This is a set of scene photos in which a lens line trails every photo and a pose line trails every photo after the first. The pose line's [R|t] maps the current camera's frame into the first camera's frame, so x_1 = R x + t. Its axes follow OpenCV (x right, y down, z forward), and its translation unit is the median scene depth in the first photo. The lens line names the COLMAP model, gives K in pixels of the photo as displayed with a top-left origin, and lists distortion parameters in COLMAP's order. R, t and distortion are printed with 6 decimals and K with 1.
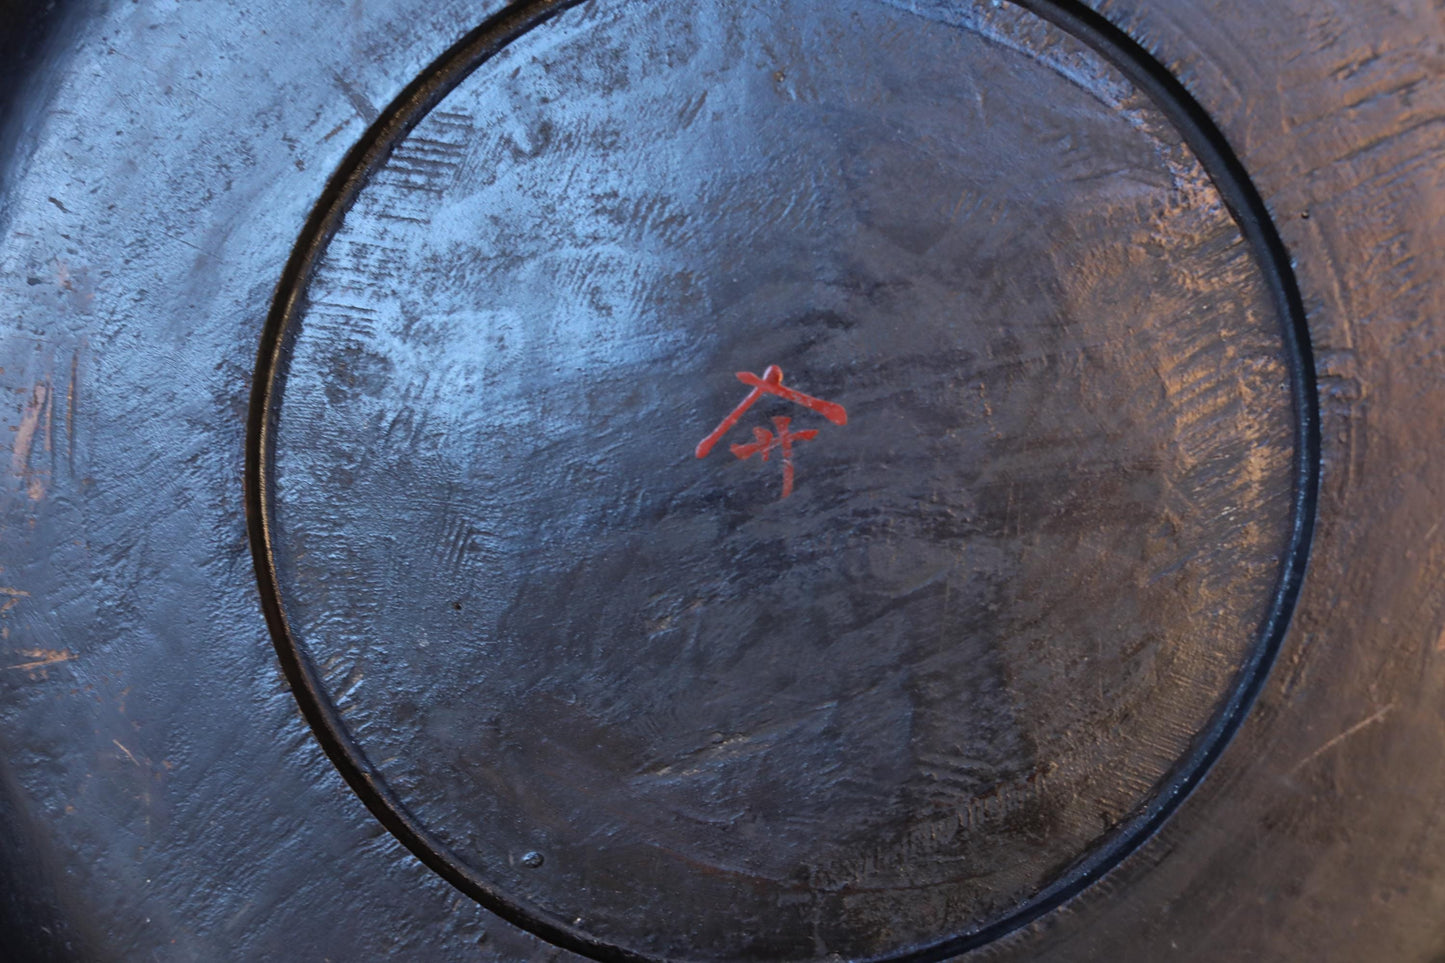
lens RADIAL K [[2231.9, 0, 722.5], [0, 2231.9, 481.5], [0, 0, 1]] dist [-0.254506, 0.378824]
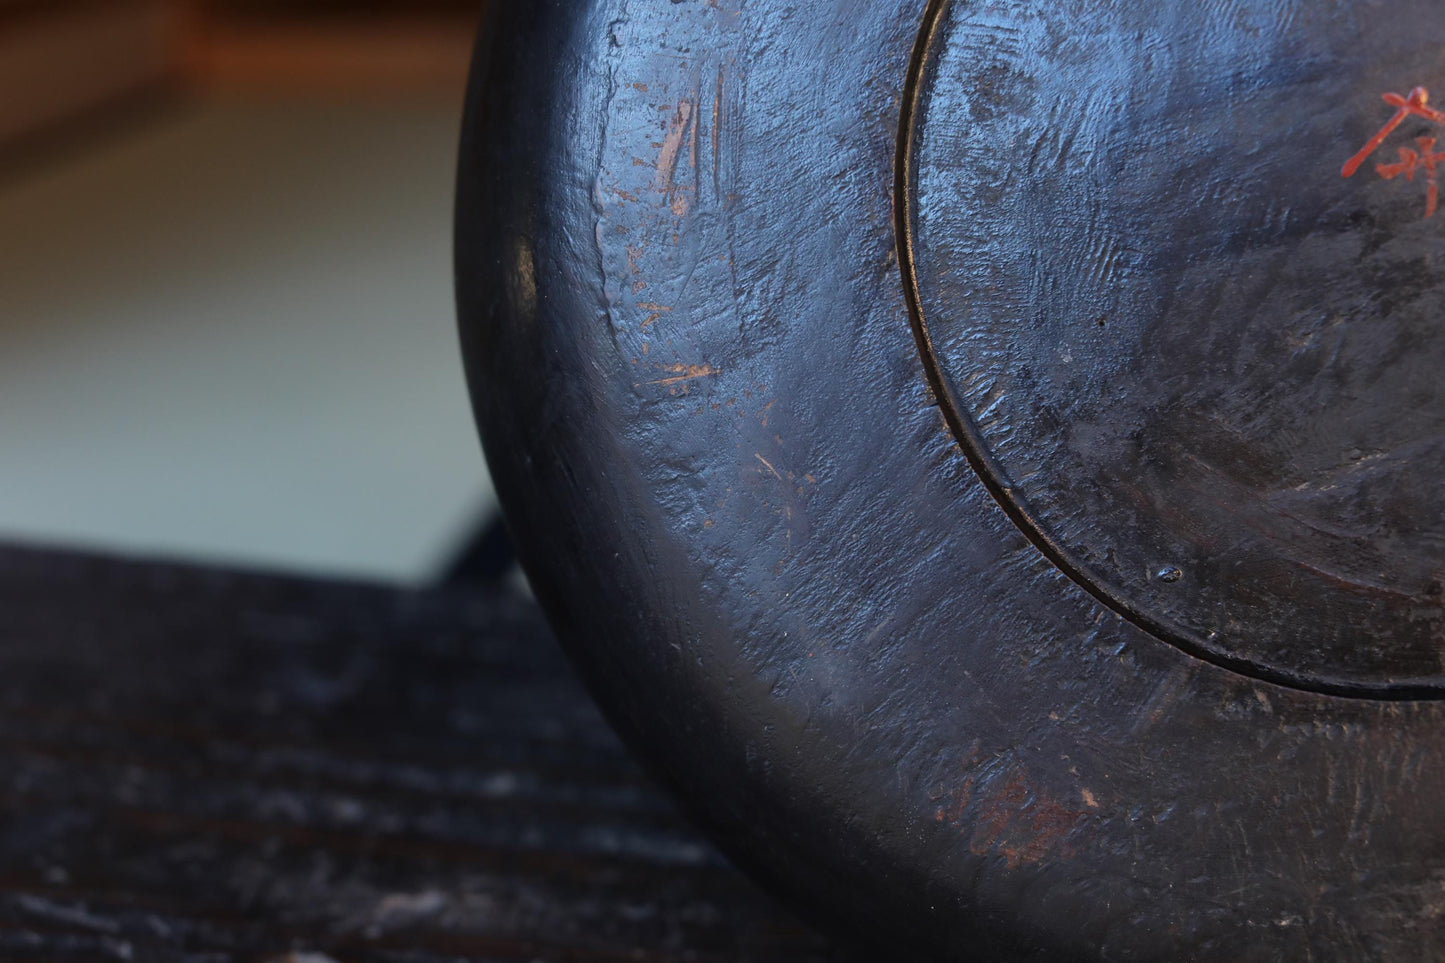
lens RADIAL K [[2231.9, 0, 722.5], [0, 2231.9, 481.5], [0, 0, 1]] dist [-0.254506, 0.378824]
pose [[0.995815, 0.009875, -0.090855, -0.199640], [-0.005049, 0.998571, 0.053198, 0.076070], [0.091251, -0.052517, 0.994442, -0.024866]]
